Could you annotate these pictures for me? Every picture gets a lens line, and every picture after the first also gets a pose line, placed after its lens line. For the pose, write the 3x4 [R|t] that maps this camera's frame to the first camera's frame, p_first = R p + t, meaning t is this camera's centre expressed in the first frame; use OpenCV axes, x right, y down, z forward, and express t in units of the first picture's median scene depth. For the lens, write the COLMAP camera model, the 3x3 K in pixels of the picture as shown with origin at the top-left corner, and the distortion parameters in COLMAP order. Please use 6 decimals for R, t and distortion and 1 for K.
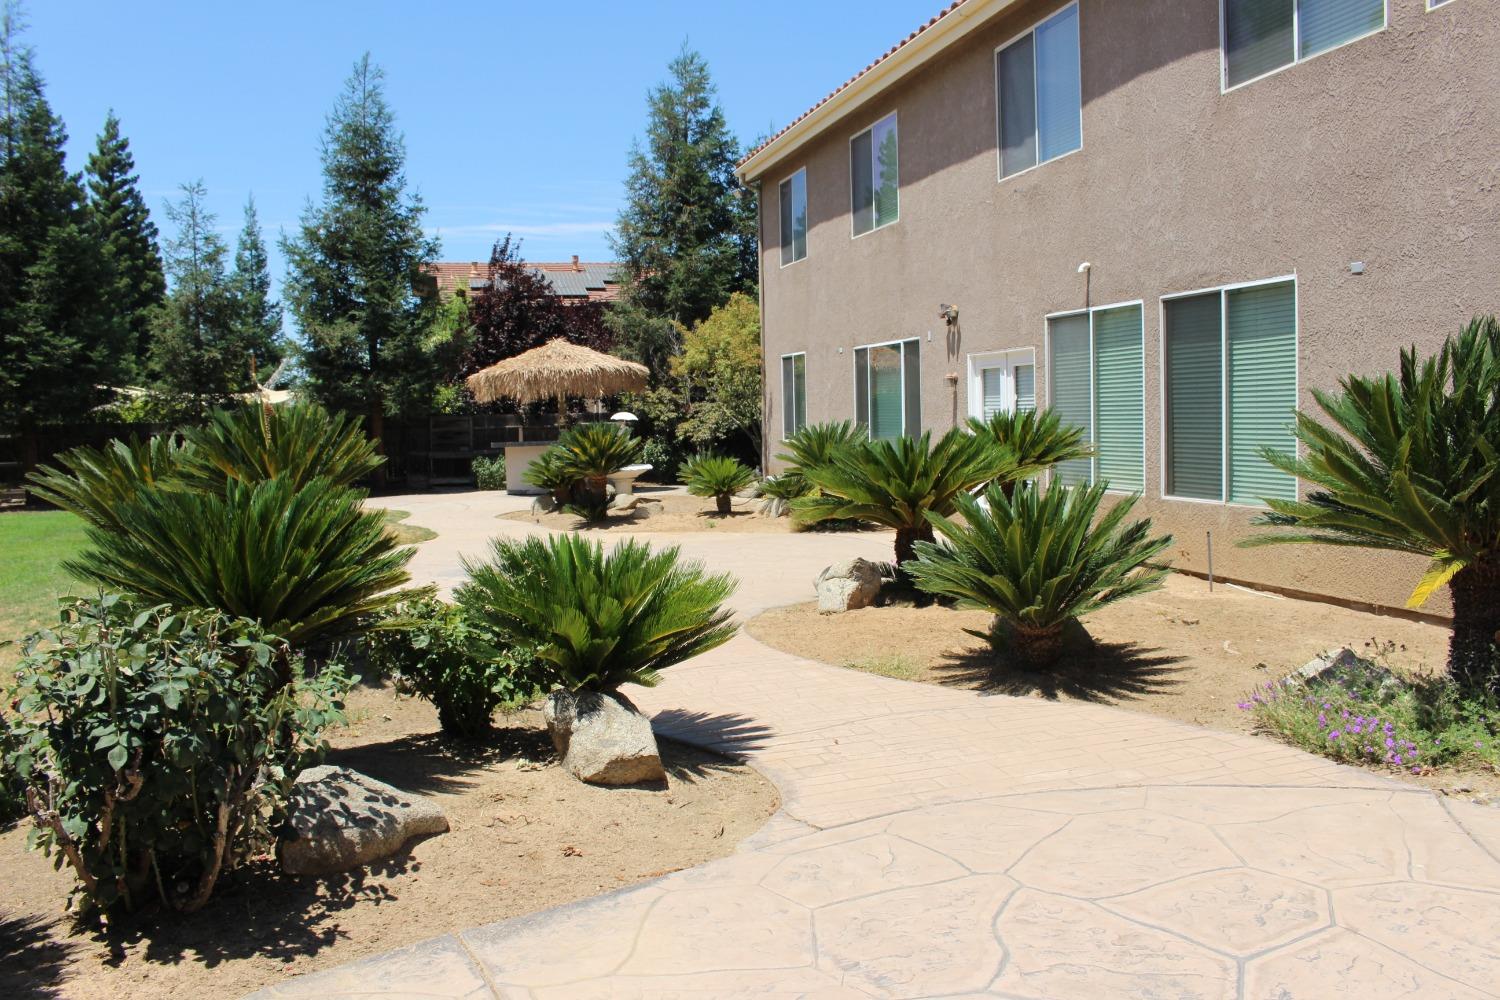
lens RADIAL K [[1240.5, 0, 750.0], [0, 1240.5, 500.0], [0, 0, 1]] dist [-0.166467, 0.145192]
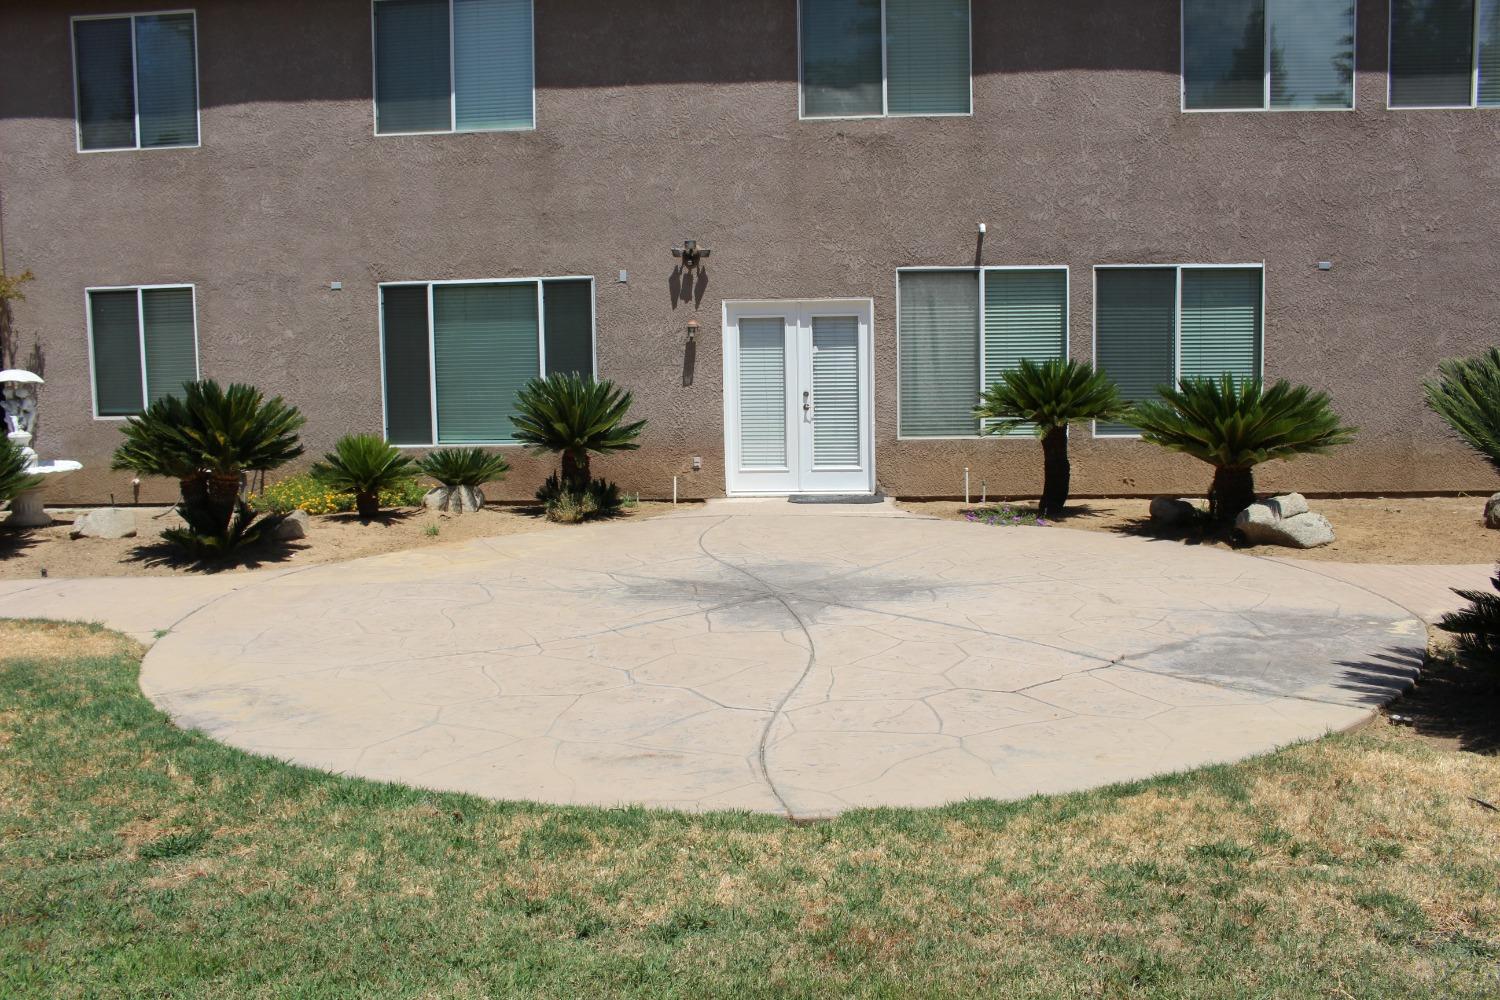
lens RADIAL K [[1240.5, 0, 750.0], [0, 1240.5, 500.0], [0, 0, 1]] dist [-0.166467, 0.145192]
pose [[0.349667, -0.074839, 0.933880, -0.879716], [0.070480, 0.996081, 0.053434, -0.027561], [-0.934219, 0.047136, 0.353571, 0.891742]]
